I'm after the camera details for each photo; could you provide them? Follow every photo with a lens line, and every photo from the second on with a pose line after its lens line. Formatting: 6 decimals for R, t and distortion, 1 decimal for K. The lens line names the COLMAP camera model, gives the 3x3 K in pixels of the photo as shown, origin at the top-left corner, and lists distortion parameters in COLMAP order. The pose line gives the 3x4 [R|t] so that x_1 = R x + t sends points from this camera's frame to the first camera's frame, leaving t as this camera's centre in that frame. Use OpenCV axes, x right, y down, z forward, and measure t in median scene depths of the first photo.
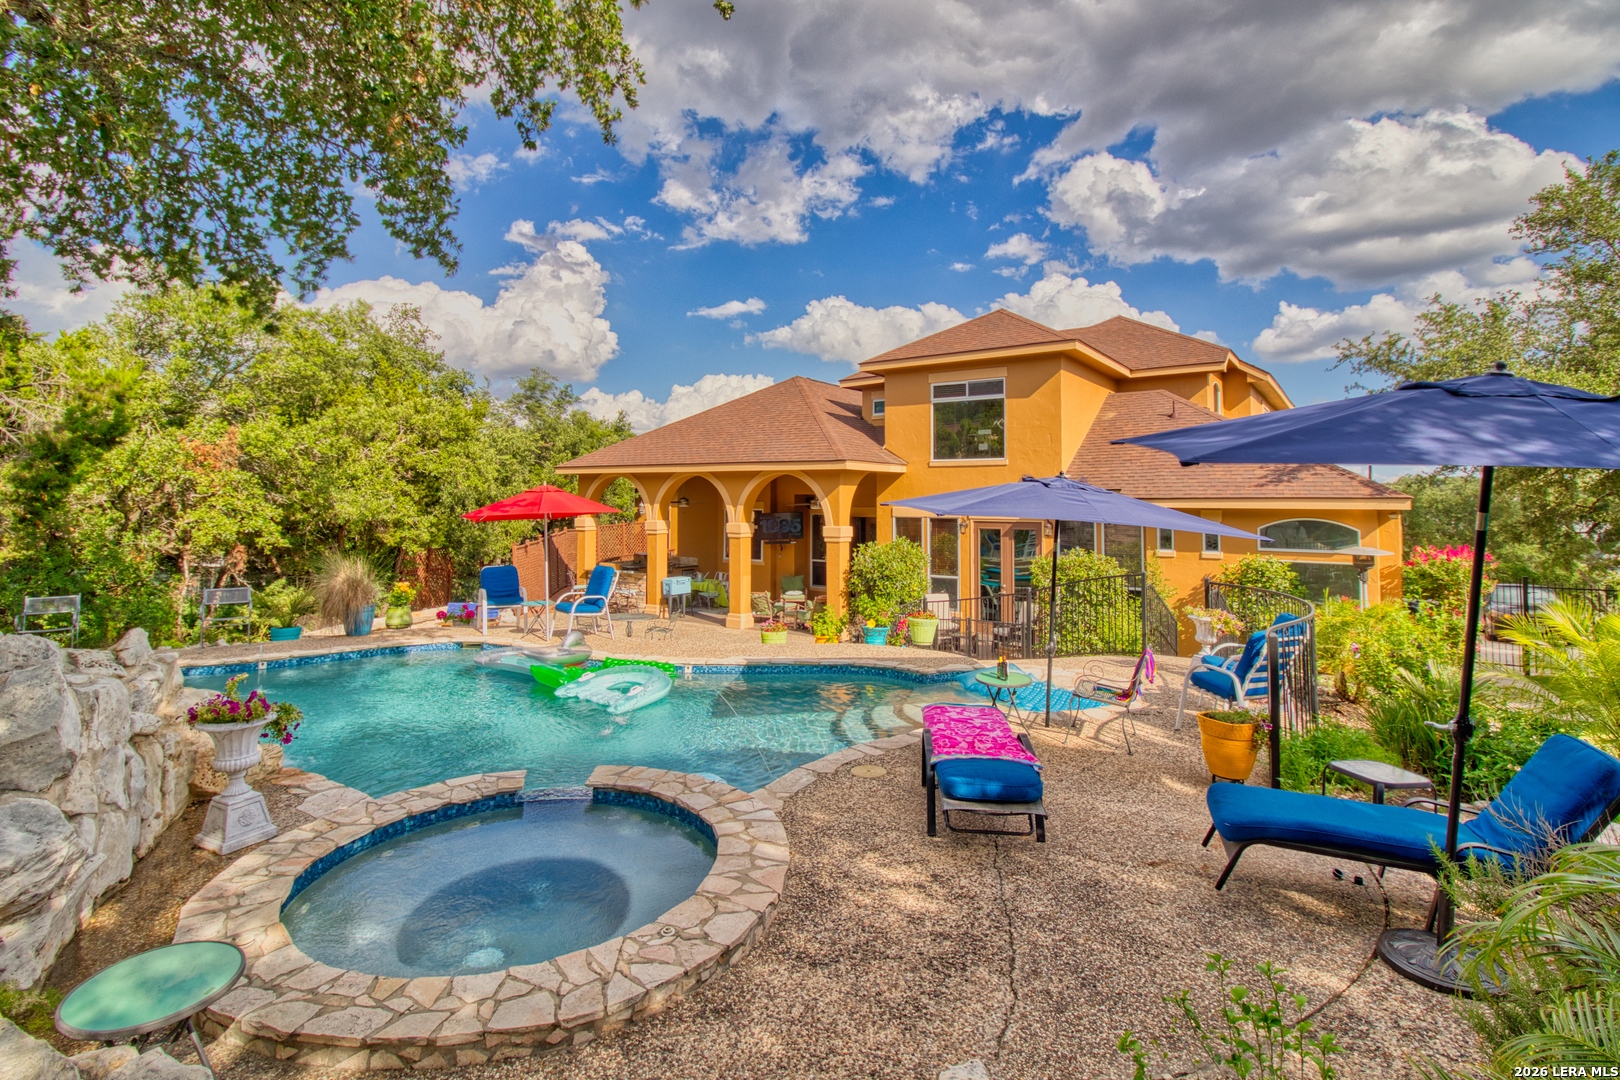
lens RADIAL K [[805.9, 0, 809.4], [0, 805.9, 515.8], [0, 0, 1]] dist [-0.000574, -0.001024]
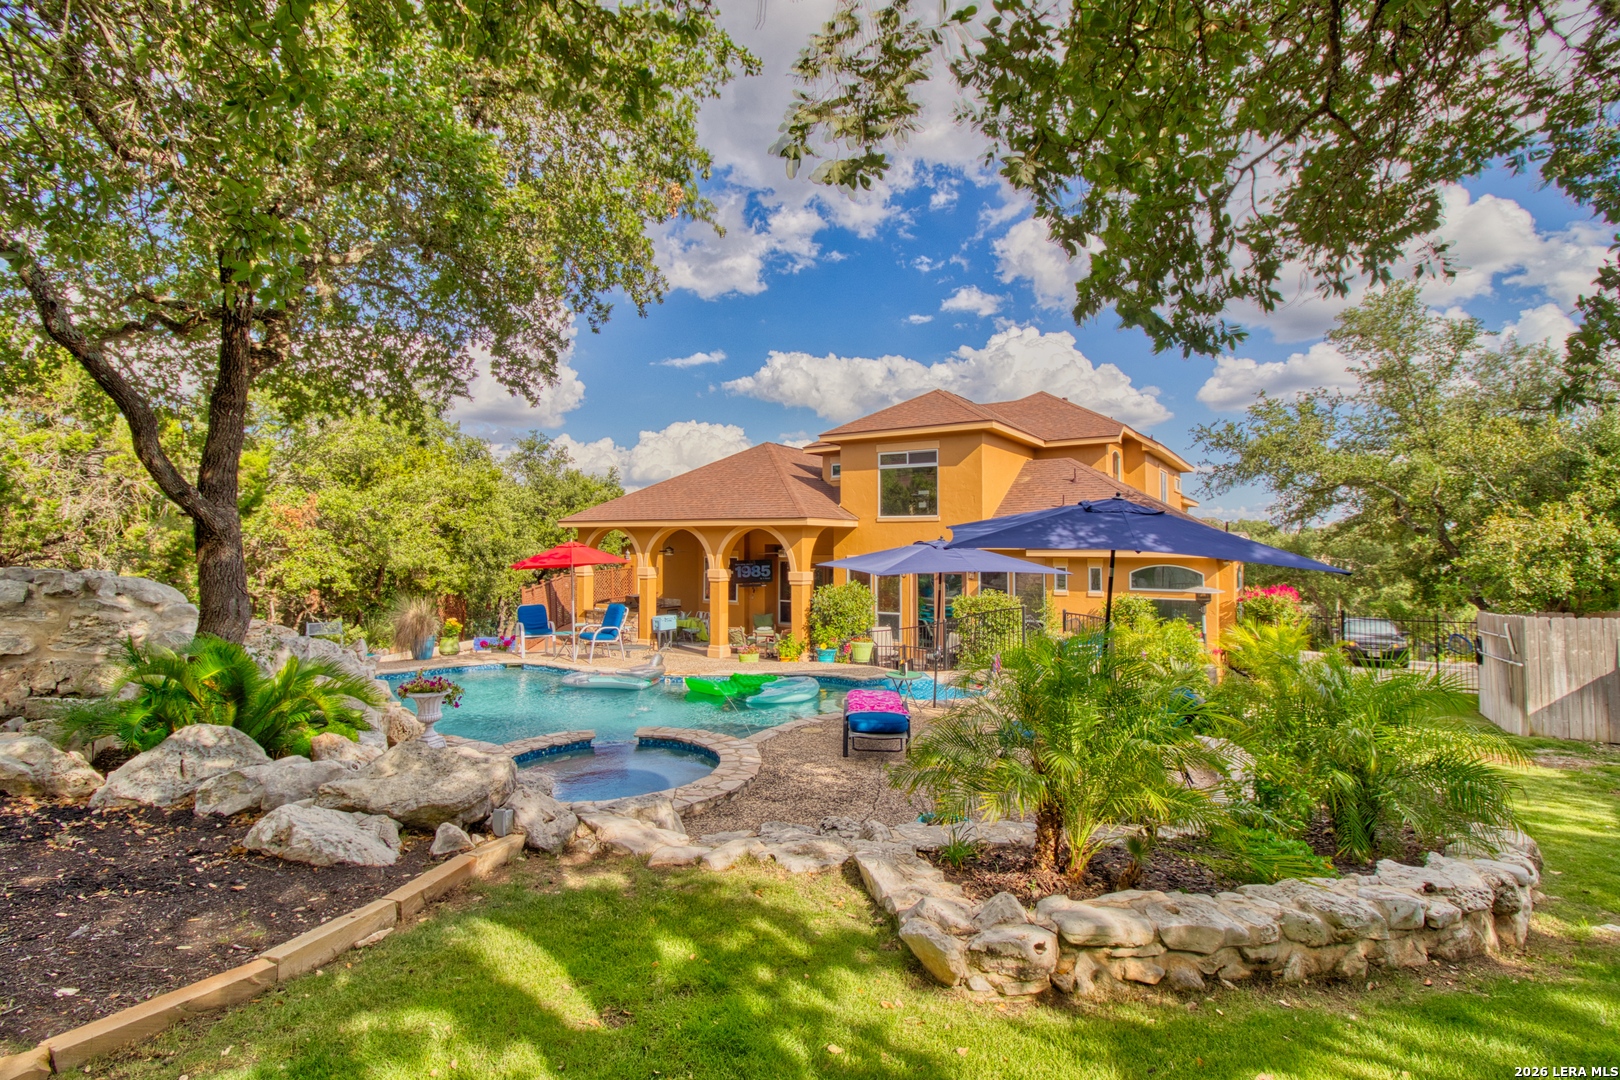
lens RADIAL K [[805.9, 0, 809.4], [0, 805.9, 515.8], [0, 0, 1]] dist [-0.000574, -0.001024]
pose [[0.999335, -0.001070, 0.036451, 0.004249], [0.003052, 0.998518, -0.054341, -0.005135], [-0.036339, 0.054416, 0.997857, -0.210142]]
